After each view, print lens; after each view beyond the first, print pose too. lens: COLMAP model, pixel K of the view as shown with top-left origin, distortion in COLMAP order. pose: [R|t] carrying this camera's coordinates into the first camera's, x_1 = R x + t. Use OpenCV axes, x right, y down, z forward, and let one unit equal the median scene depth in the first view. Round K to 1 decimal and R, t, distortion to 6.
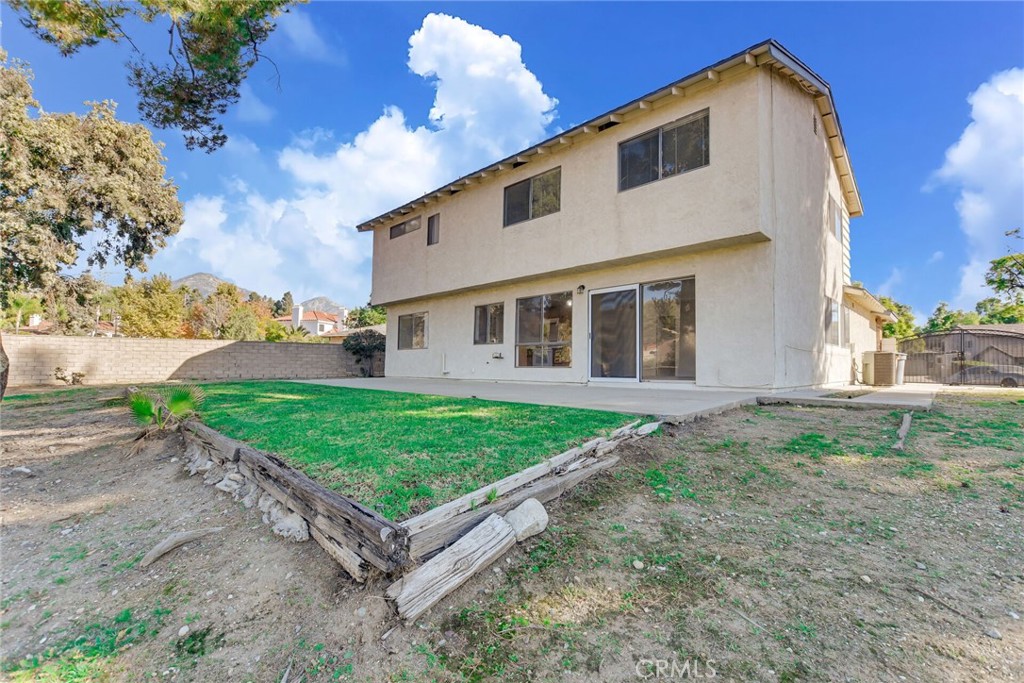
lens RADIAL K [[463.6, 0, 512.0], [0, 463.6, 341.5], [0, 0, 1]] dist [-0.020743, -0.000010]
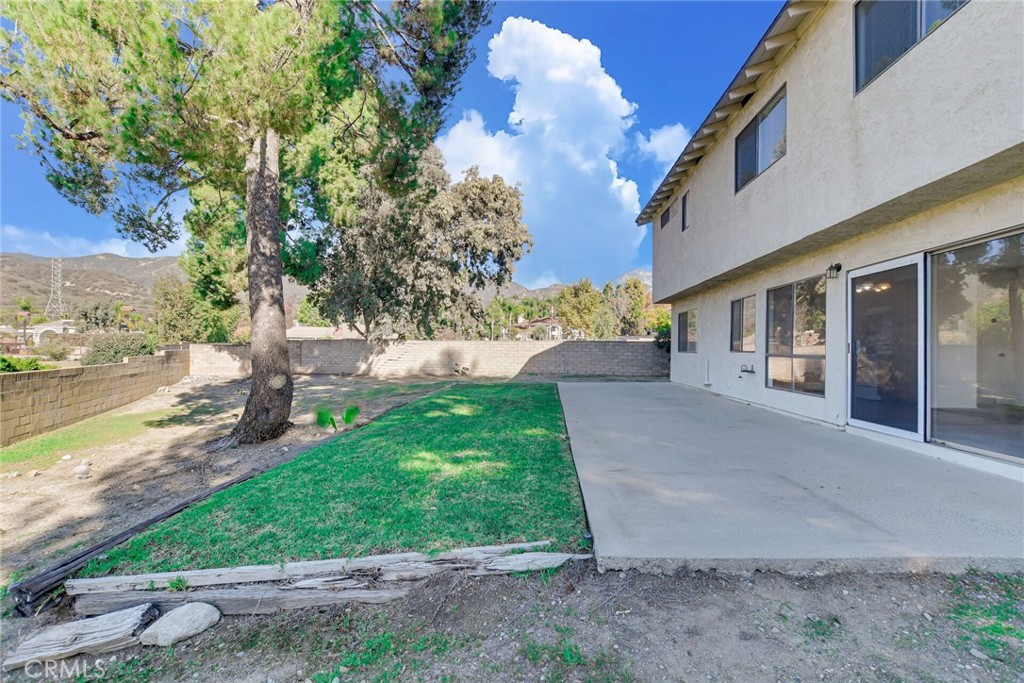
lens RADIAL K [[463.6, 0, 512.0], [0, 463.6, 341.5], [0, 0, 1]] dist [-0.020743, -0.000010]
pose [[0.632281, -0.008873, -0.774689, 0.268945], [0.040830, 0.998926, 0.021883, -0.039461], [0.773663, -0.045467, 0.631964, 0.224833]]
